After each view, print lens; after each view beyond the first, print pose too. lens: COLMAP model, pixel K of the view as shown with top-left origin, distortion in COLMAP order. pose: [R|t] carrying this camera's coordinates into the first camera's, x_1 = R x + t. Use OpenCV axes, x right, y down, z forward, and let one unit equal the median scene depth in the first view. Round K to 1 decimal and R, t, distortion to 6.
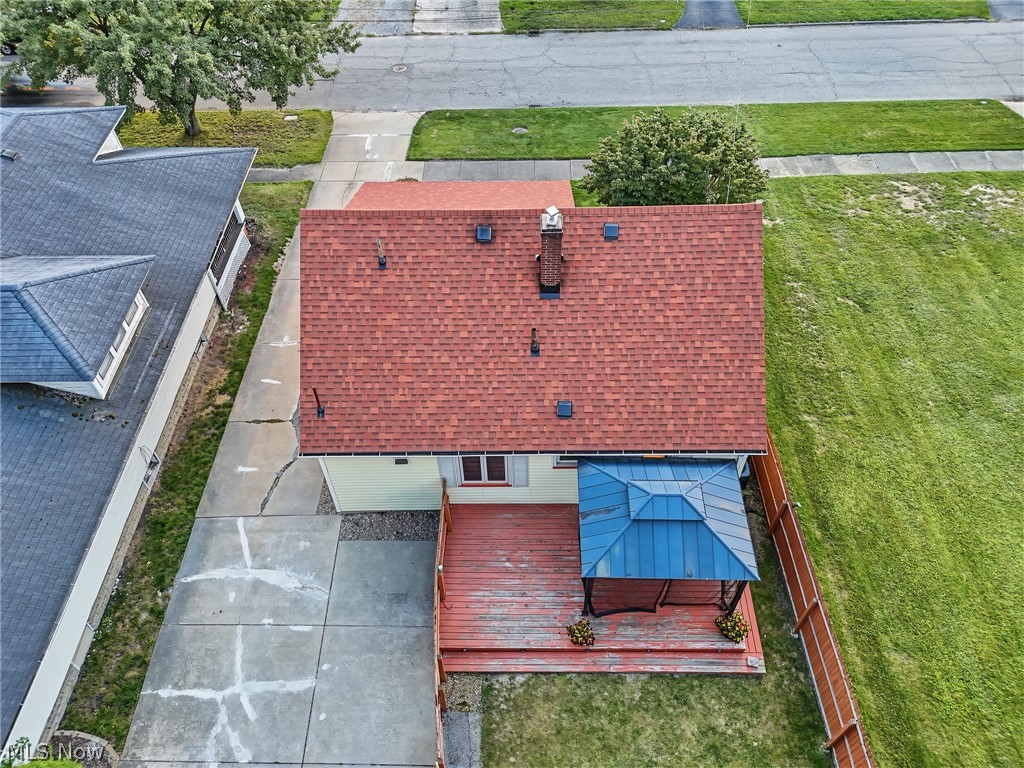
lens RADIAL K [[749.6, 0, 515.0], [0, 749.6, 386.3], [0, 0, 1]] dist [0.070702, -0.075673]
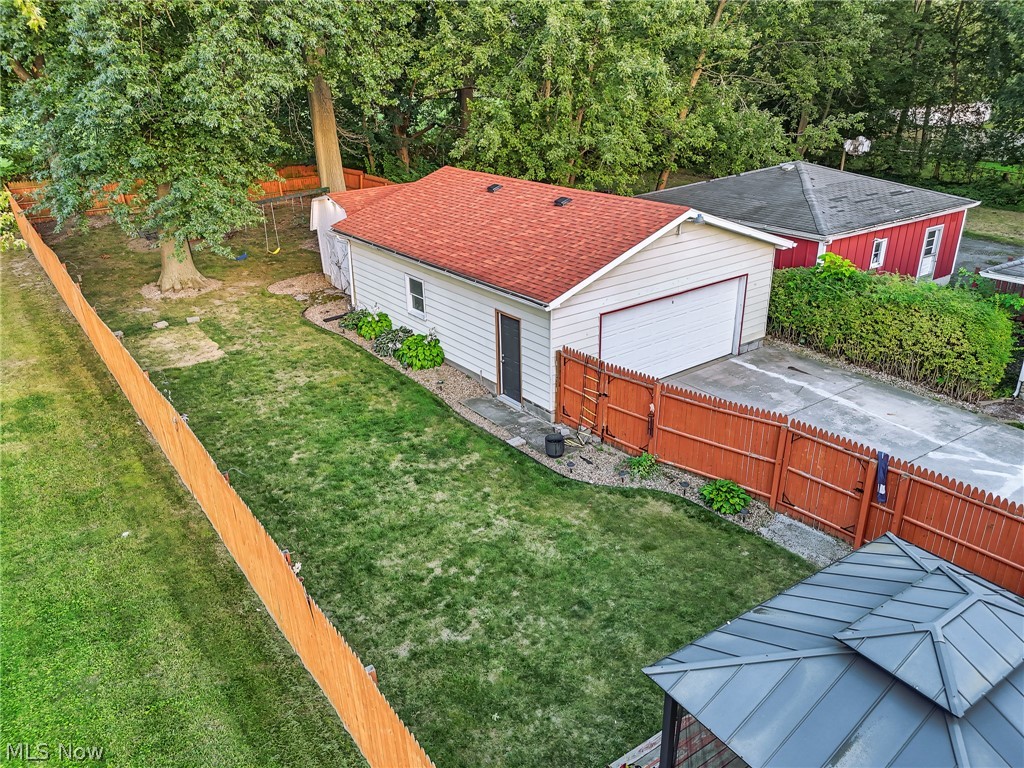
lens RADIAL K [[749.6, 0, 515.0], [0, 749.6, 386.3], [0, 0, 1]] dist [0.070702, -0.075673]
pose [[-0.813599, 0.255056, -0.522497, 0.500112], [-0.421701, 0.359812, 0.832288, -0.104557], [0.400281, 0.897486, -0.185185, 0.815175]]
